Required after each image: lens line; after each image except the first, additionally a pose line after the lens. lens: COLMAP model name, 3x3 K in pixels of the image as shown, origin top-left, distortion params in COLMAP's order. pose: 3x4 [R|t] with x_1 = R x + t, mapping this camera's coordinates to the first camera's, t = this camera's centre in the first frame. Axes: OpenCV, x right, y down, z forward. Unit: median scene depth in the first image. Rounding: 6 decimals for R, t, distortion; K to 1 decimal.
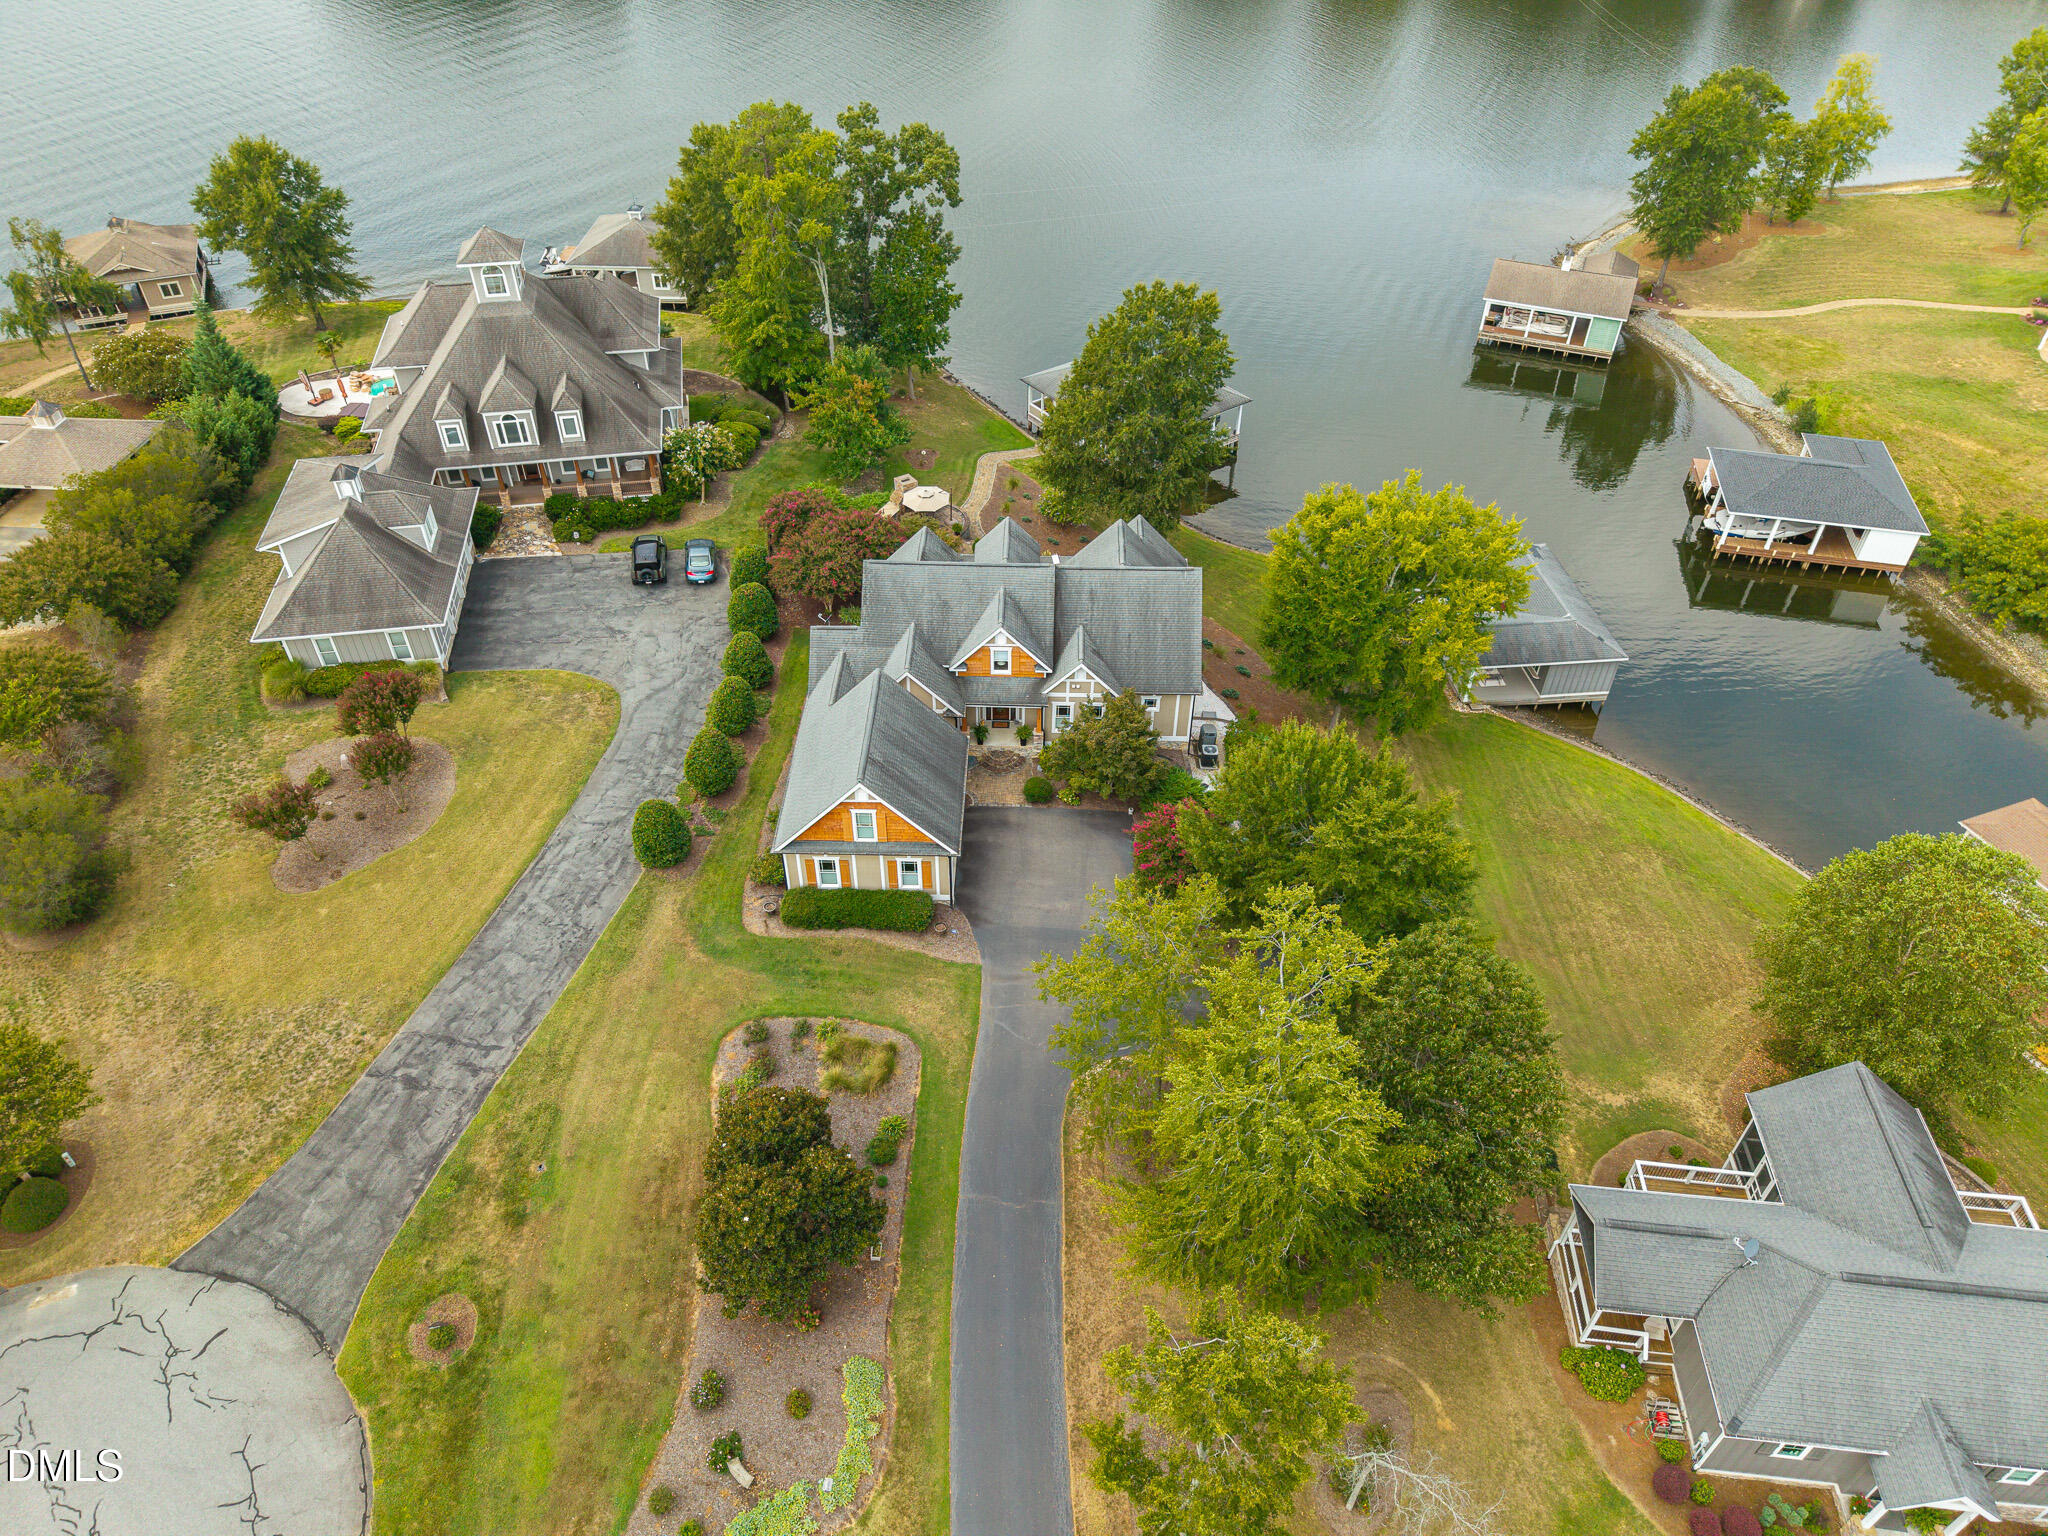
lens RADIAL K [[1362.2, 0, 1024.0], [0, 1362.2, 768.0], [0, 0, 1]] dist [0.041856, -0.075350]
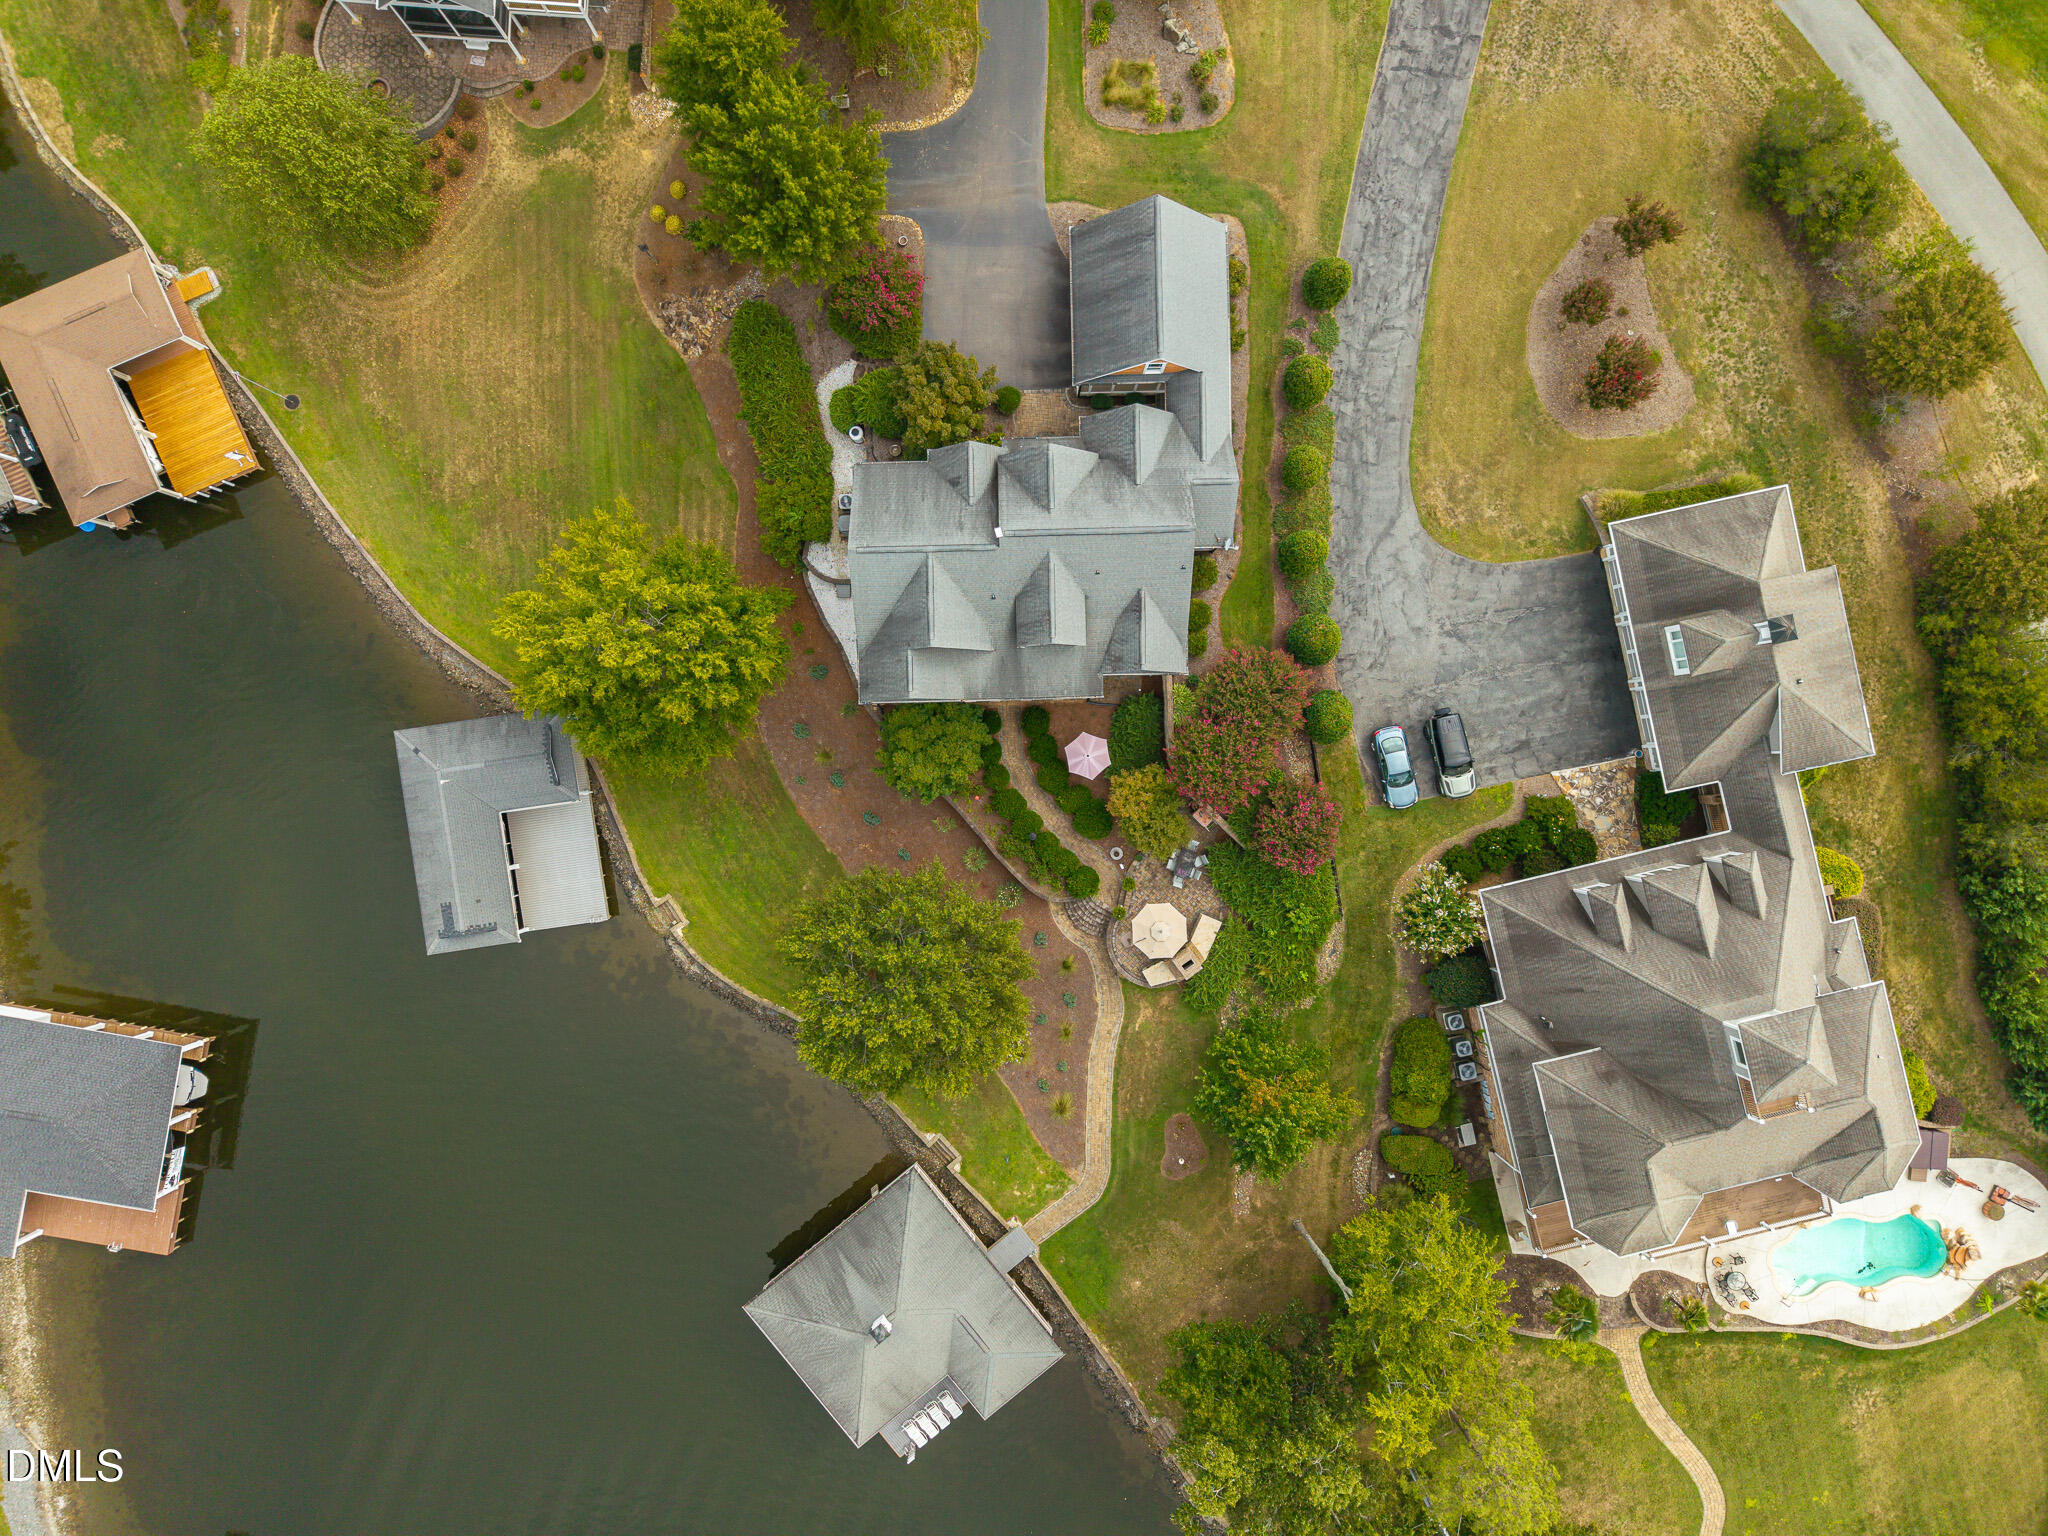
lens RADIAL K [[1362.2, 0, 1024.0], [0, 1362.2, 768.0], [0, 0, 1]] dist [0.041856, -0.075350]
pose [[-0.998831, 0.046949, -0.011535, 0.023002], [-0.040133, -0.672162, 0.739316, -0.957582], [0.026957, 0.738914, 0.673260, 0.452609]]
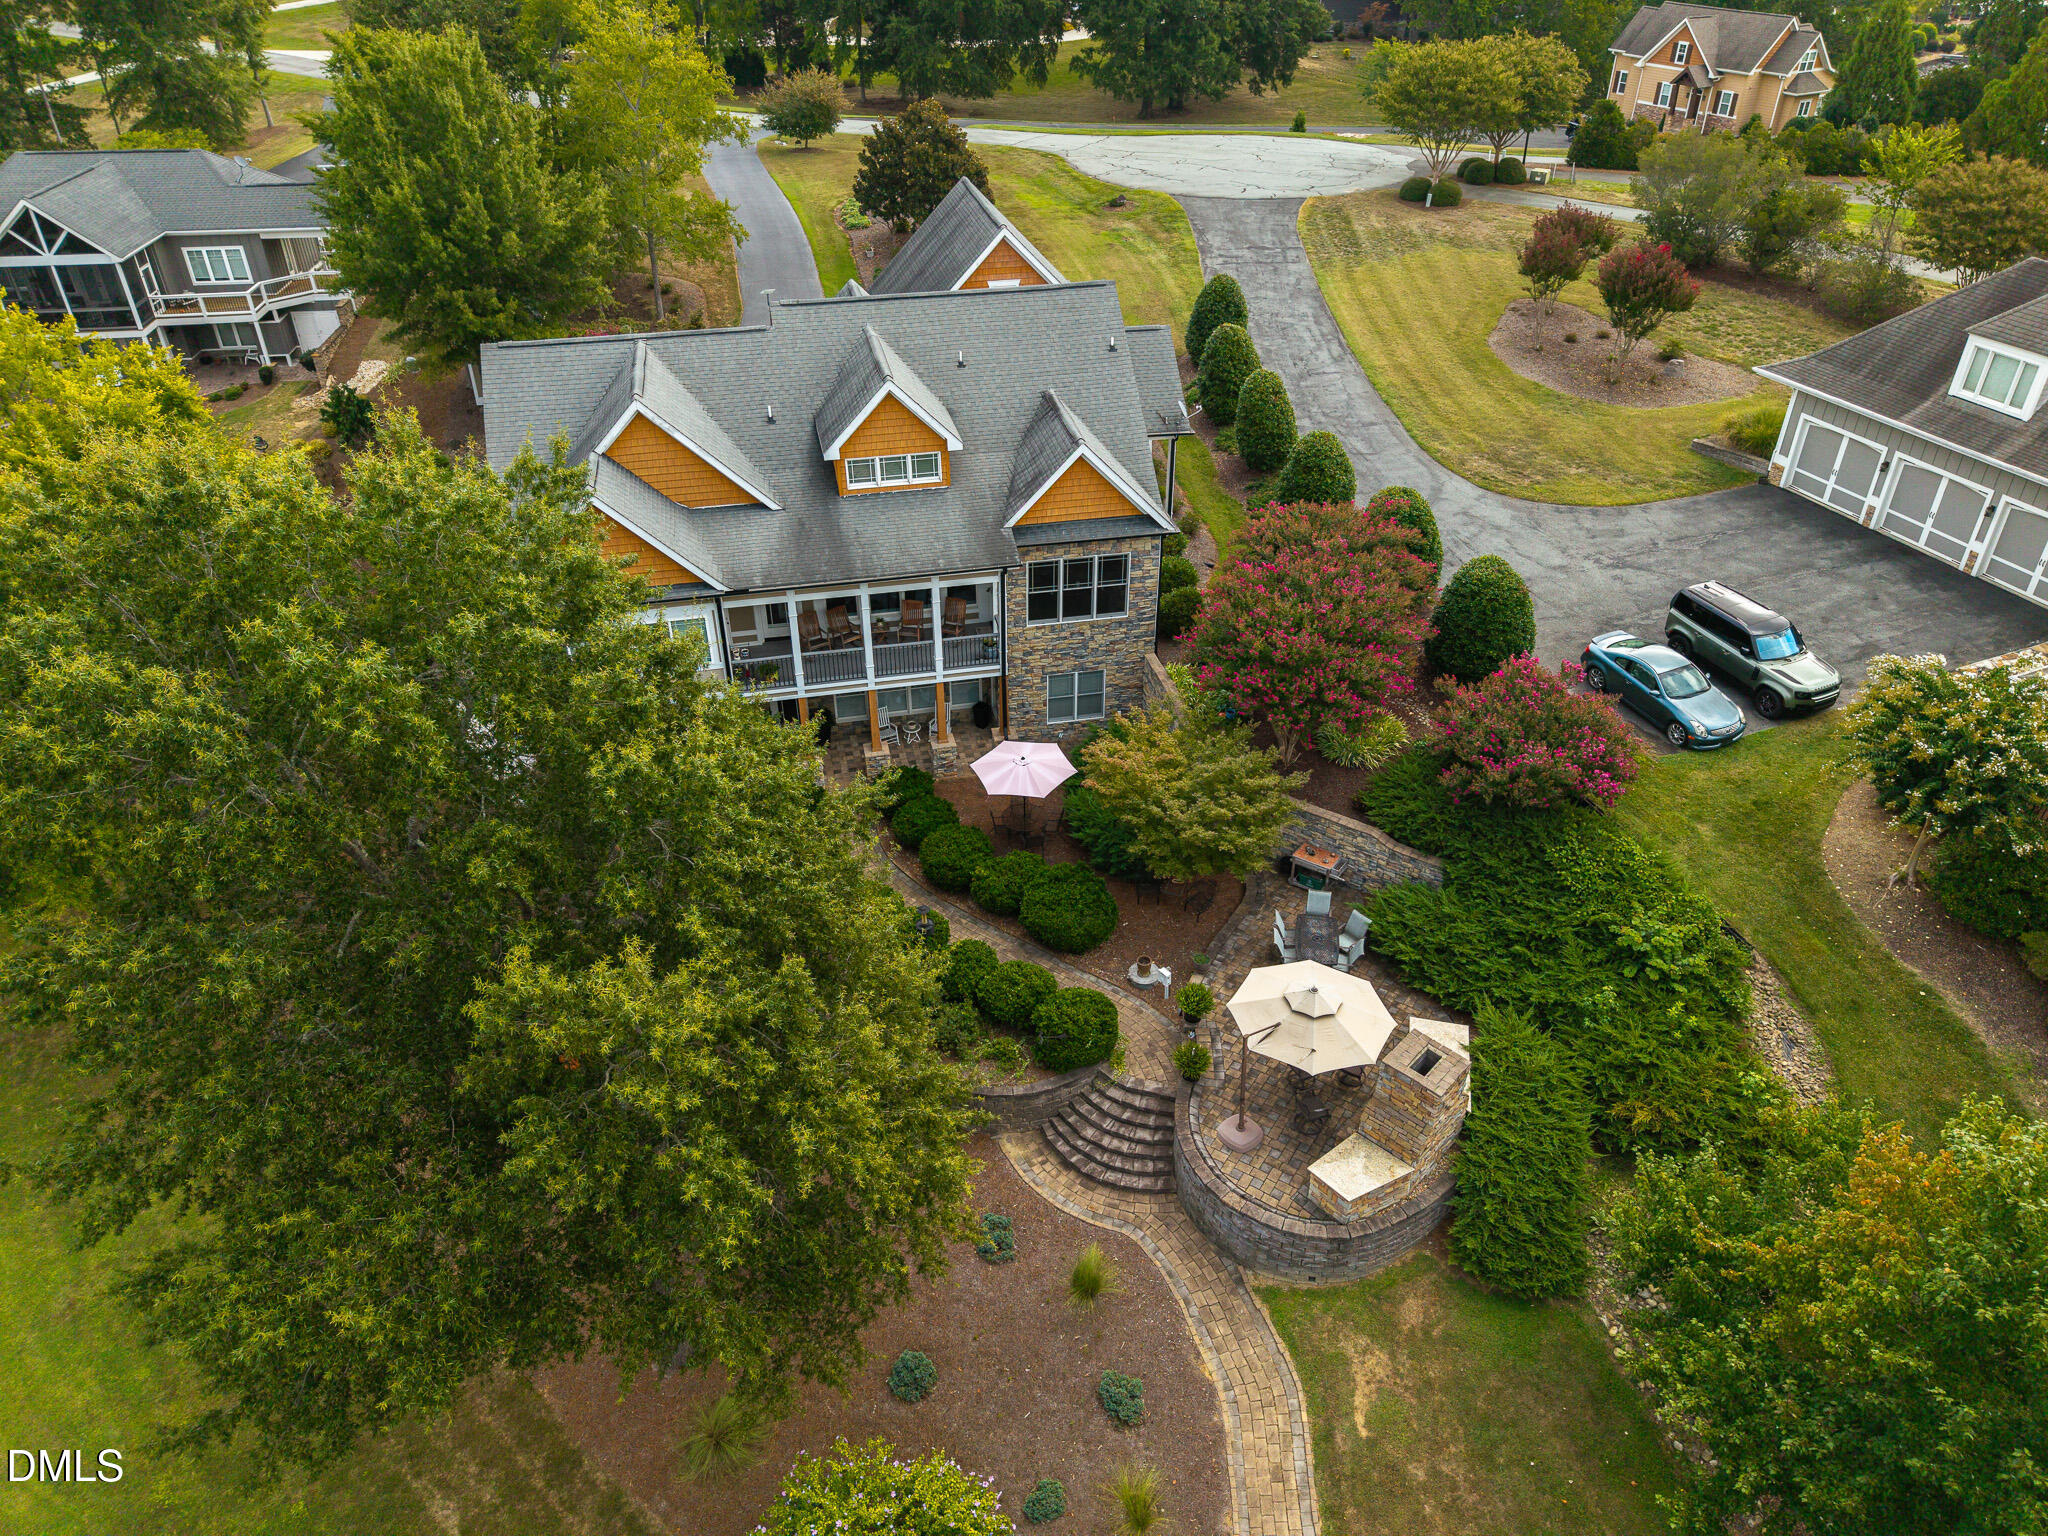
lens RADIAL K [[1422.3, 0, 1051.8], [0, 1422.3, 732.1], [0, 0, 1]] dist [0.006600, 0.003074]
pose [[-0.969521, 0.126831, -0.209627, 0.052387], [-0.170111, 0.267297, 0.948480, -0.640873], [0.176329, 0.955231, -0.237575, 1.271070]]
